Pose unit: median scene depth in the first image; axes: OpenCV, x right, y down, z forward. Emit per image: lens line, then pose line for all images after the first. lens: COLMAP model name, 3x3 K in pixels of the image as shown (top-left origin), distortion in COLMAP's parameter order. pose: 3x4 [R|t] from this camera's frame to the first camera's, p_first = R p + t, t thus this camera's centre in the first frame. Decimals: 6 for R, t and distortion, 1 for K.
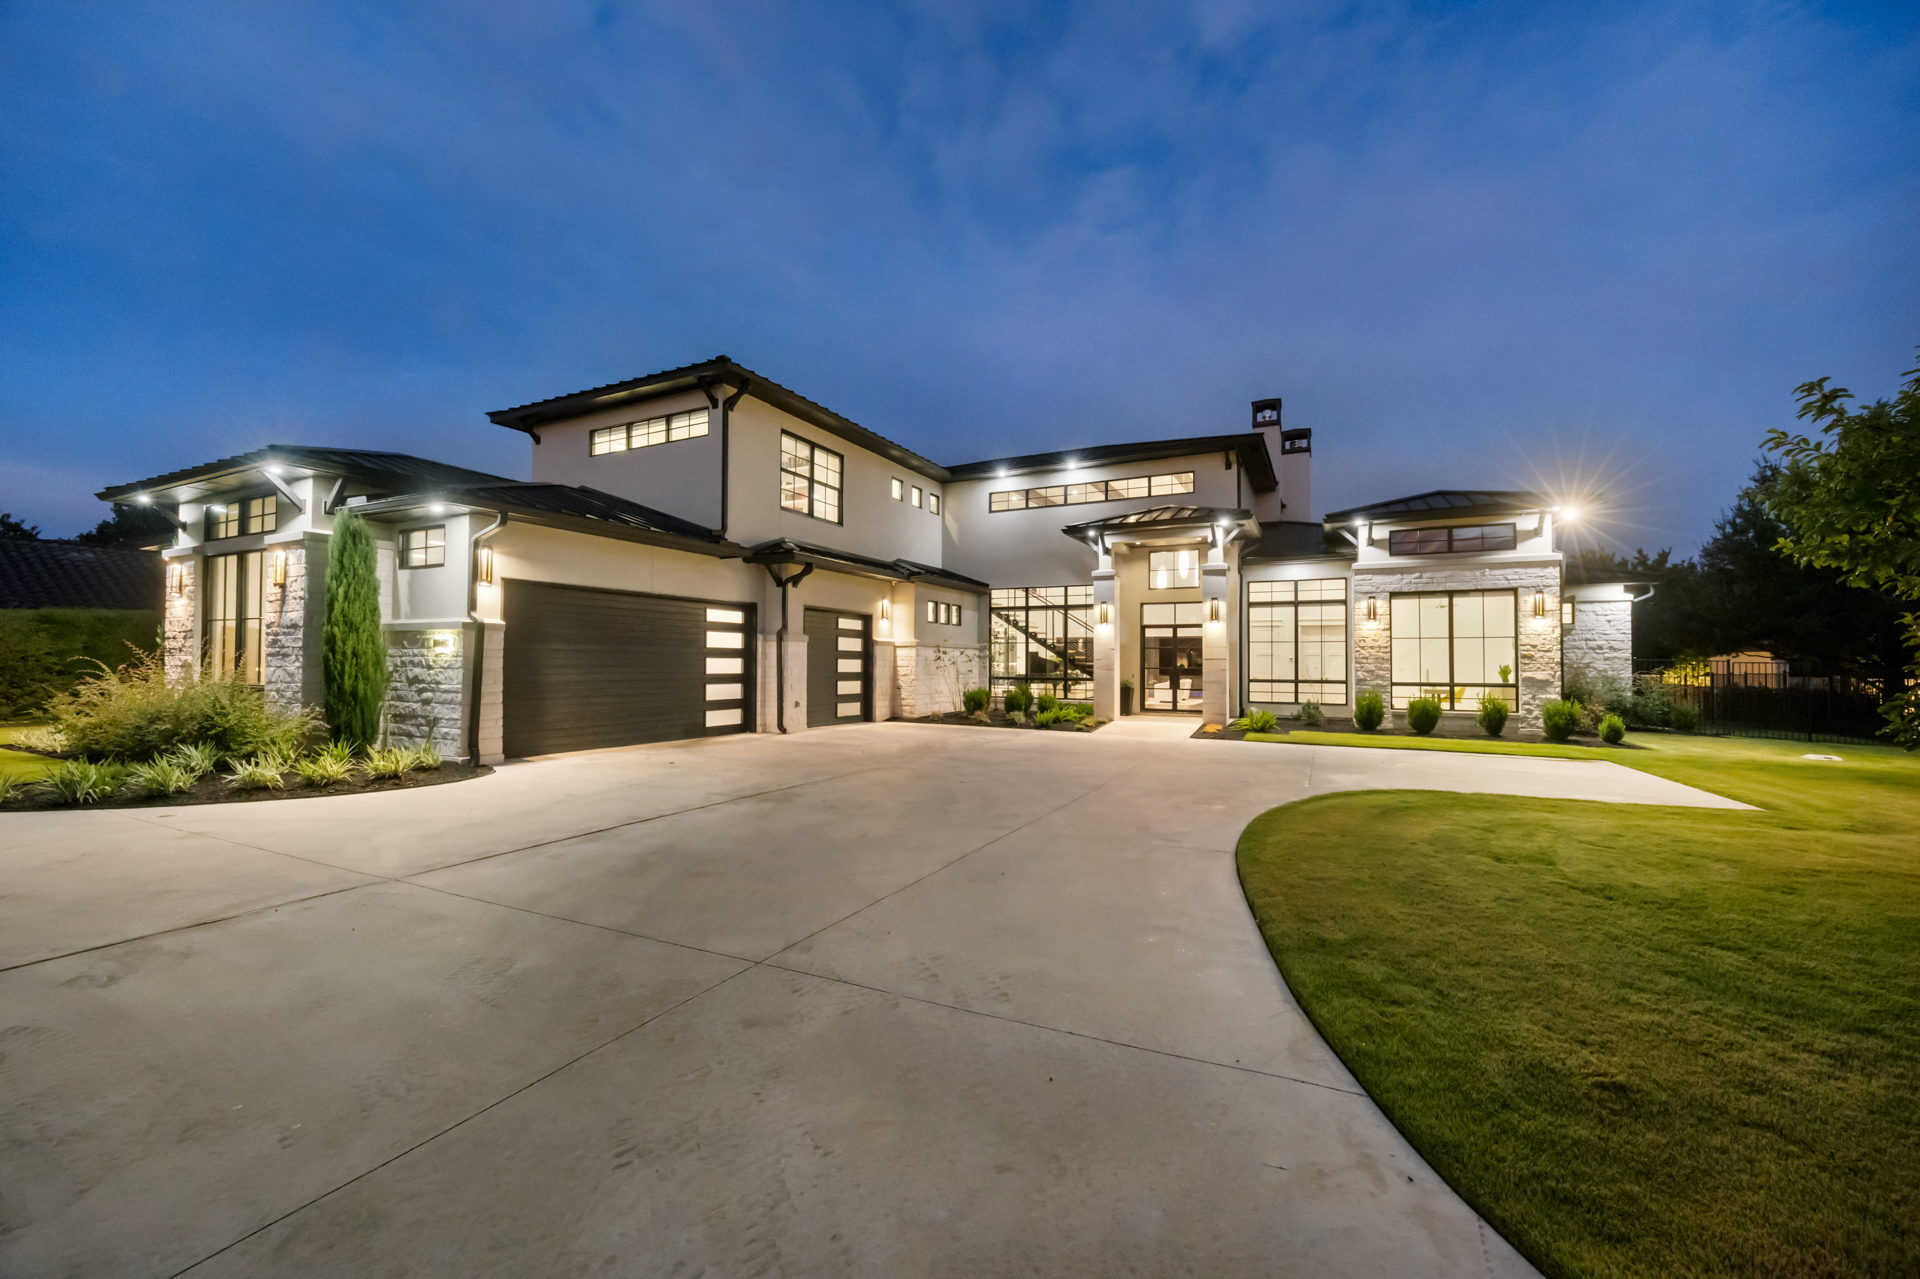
lens RADIAL K [[738.7, 0, 959.6], [0, 738.7, 643.7], [0, 0, 1]] dist [-0.000016, -0.000033]
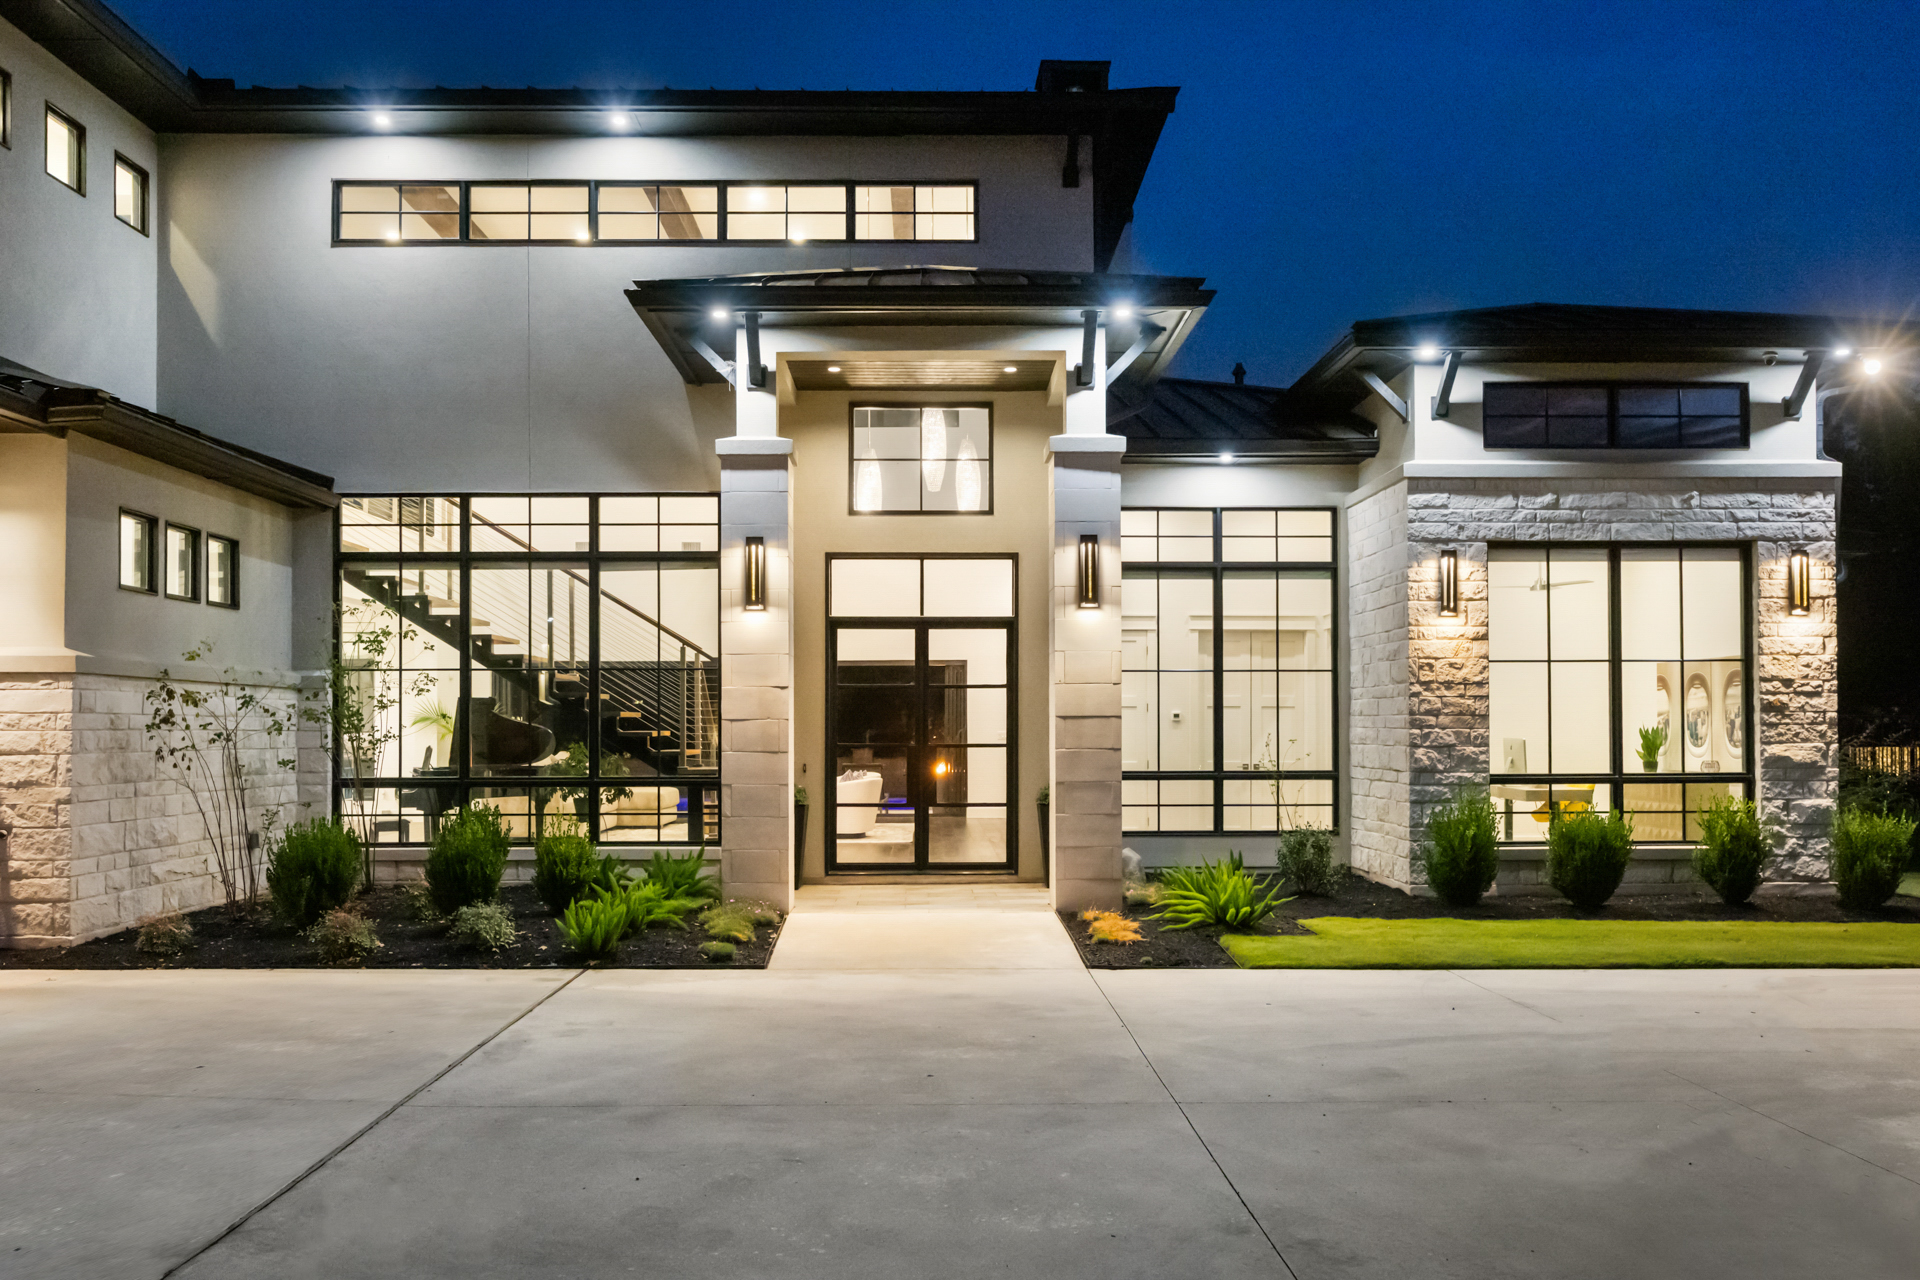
lens RADIAL K [[1601.0, 0, 959.3], [0, 1601.0, 702.1], [0, 0, 1]] dist [-0.006904, 0.004323]
pose [[0.889322, -0.000824, 0.457280, -0.038186], [-0.003741, 0.999952, 0.009077, 0.006572], [-0.457266, -0.009783, 0.889276, 0.339522]]
